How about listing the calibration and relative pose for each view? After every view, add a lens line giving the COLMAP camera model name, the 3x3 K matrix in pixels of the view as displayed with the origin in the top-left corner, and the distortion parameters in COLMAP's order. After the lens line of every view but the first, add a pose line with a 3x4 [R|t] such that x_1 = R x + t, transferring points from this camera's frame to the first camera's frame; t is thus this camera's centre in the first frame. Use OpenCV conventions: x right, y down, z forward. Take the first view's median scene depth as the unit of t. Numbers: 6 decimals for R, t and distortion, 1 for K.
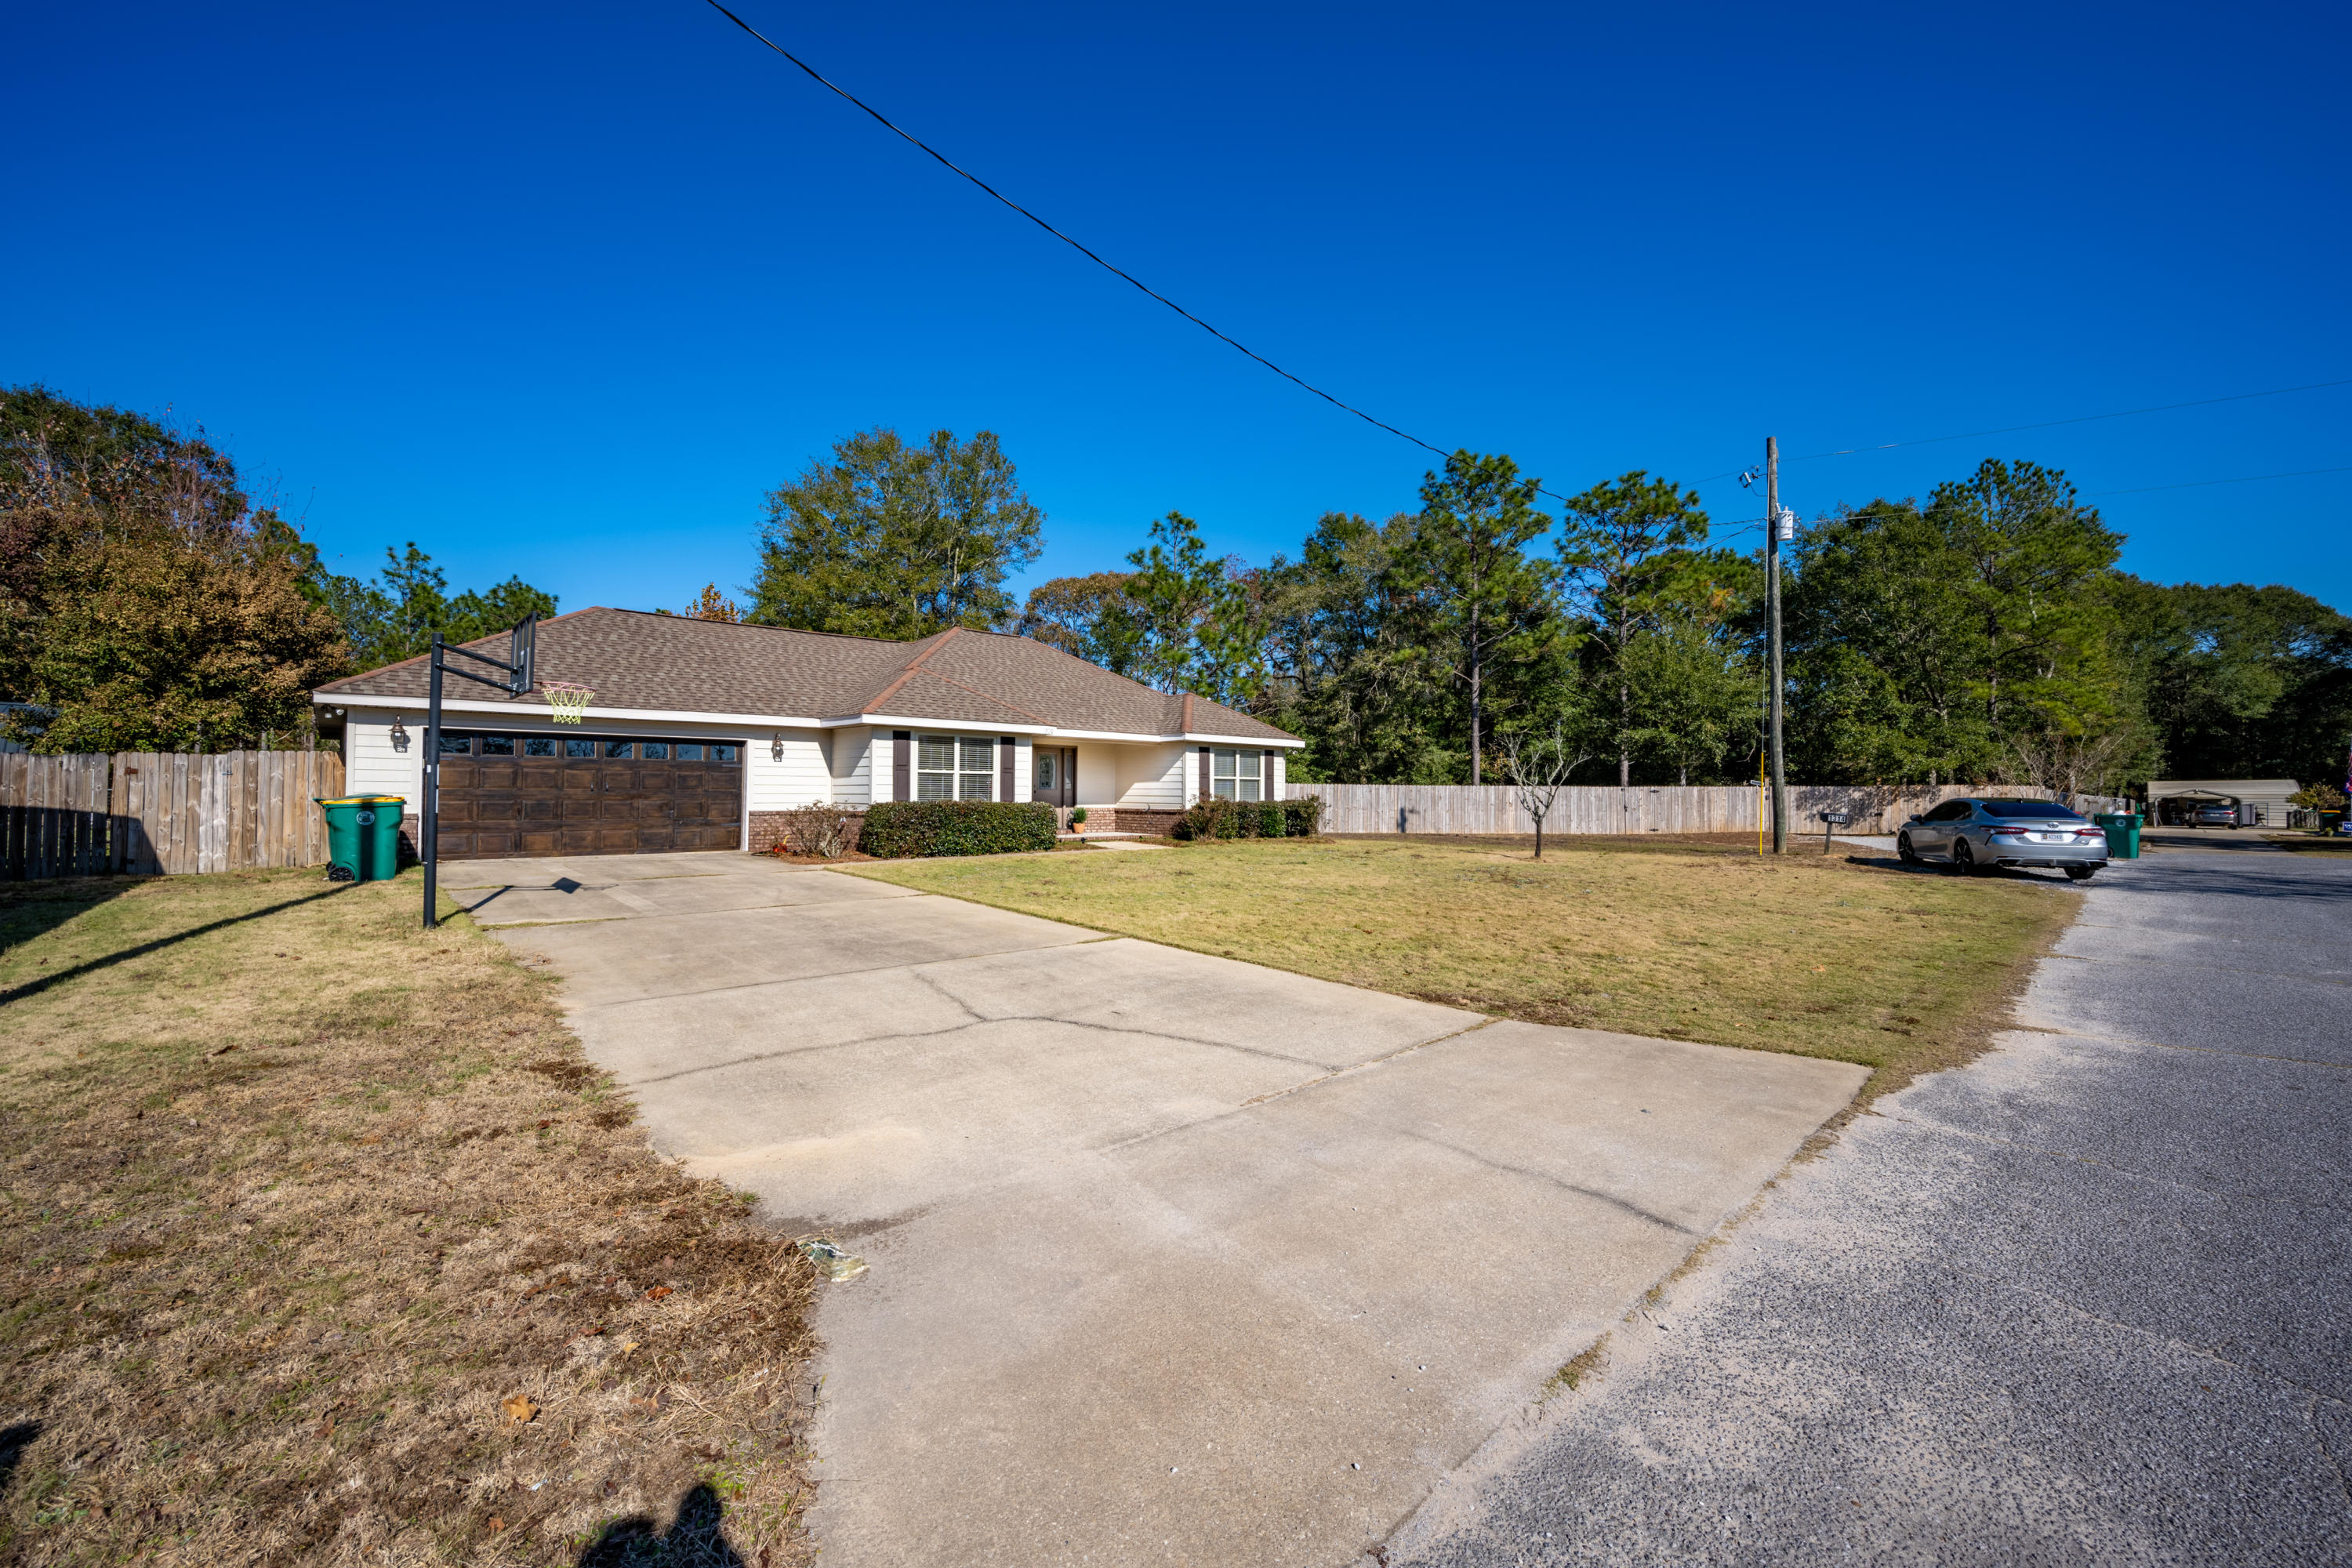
lens RADIAL K [[927.3, 0, 1156.8], [0, 927.3, 786.4], [0, 0, 1]] dist [-0.000598, -0.000273]
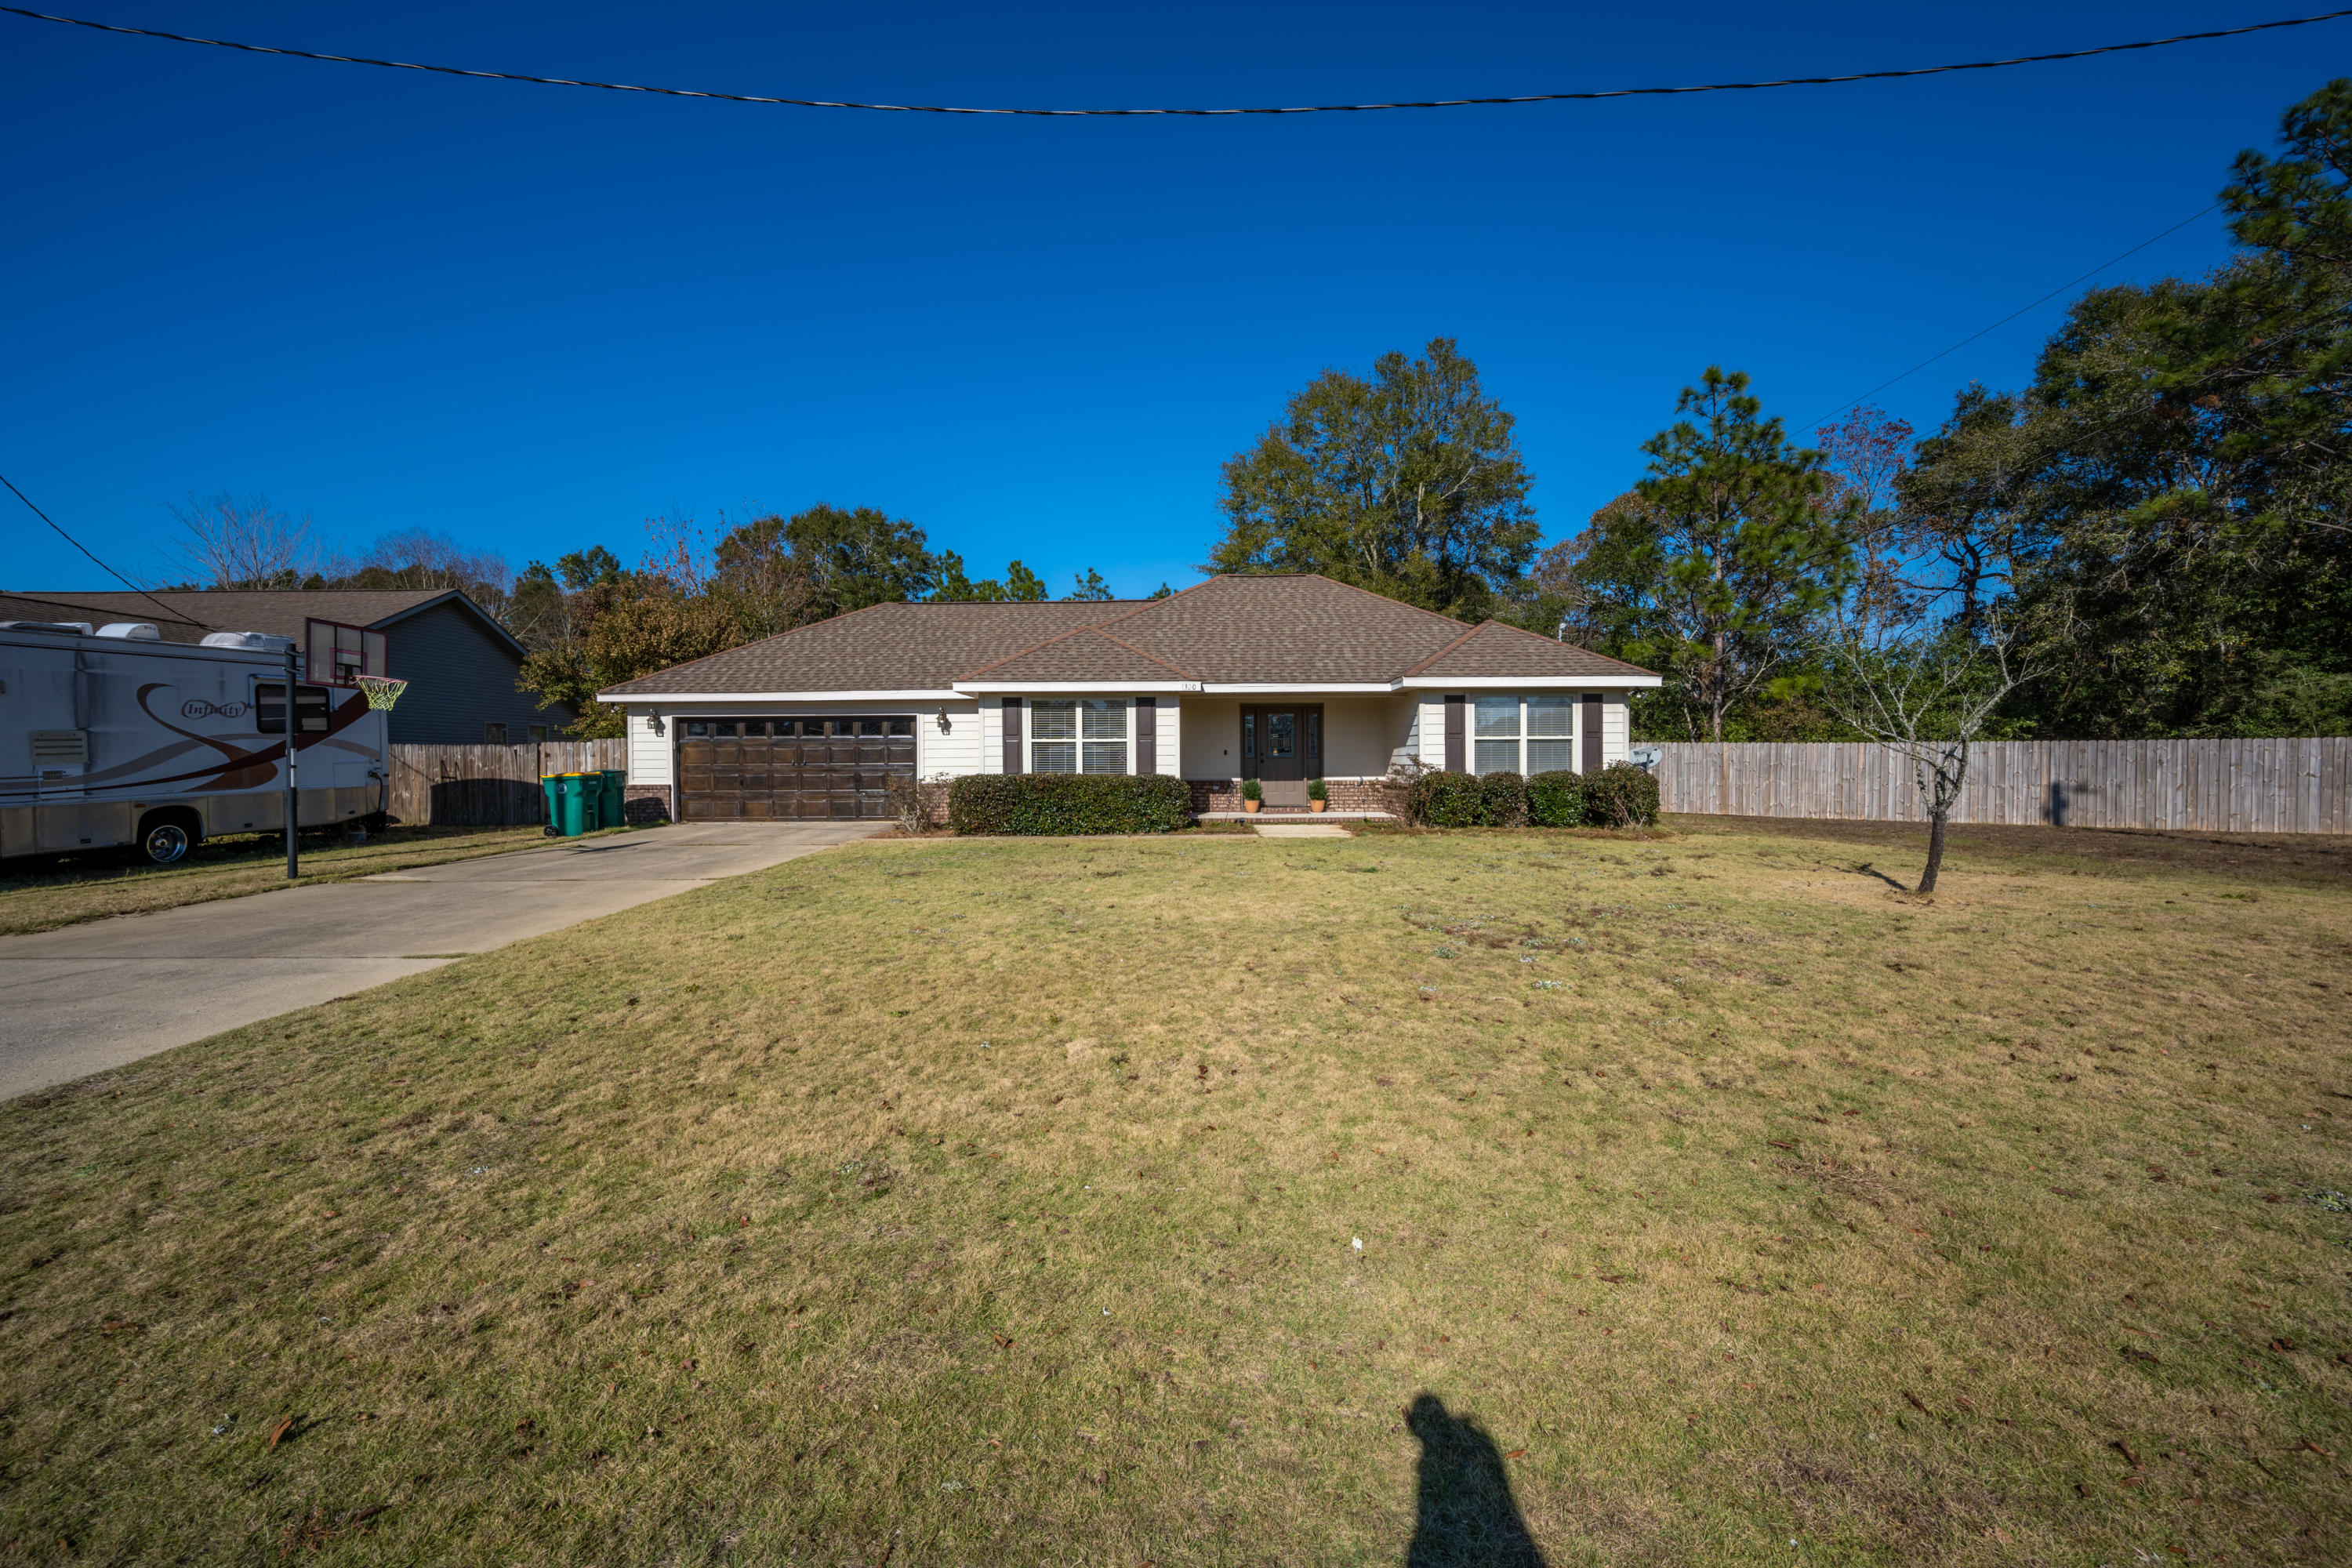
lens RADIAL K [[927.3, 0, 1179.6], [0, 927.3, 778.9], [0, 0, 1]] dist [-0.000598, -0.000273]
pose [[0.740647, 0.003407, -0.671886, 0.429162], [0.014135, 0.999687, 0.020650, 0.003959], [0.671746, -0.024791, 0.740366, 0.392014]]
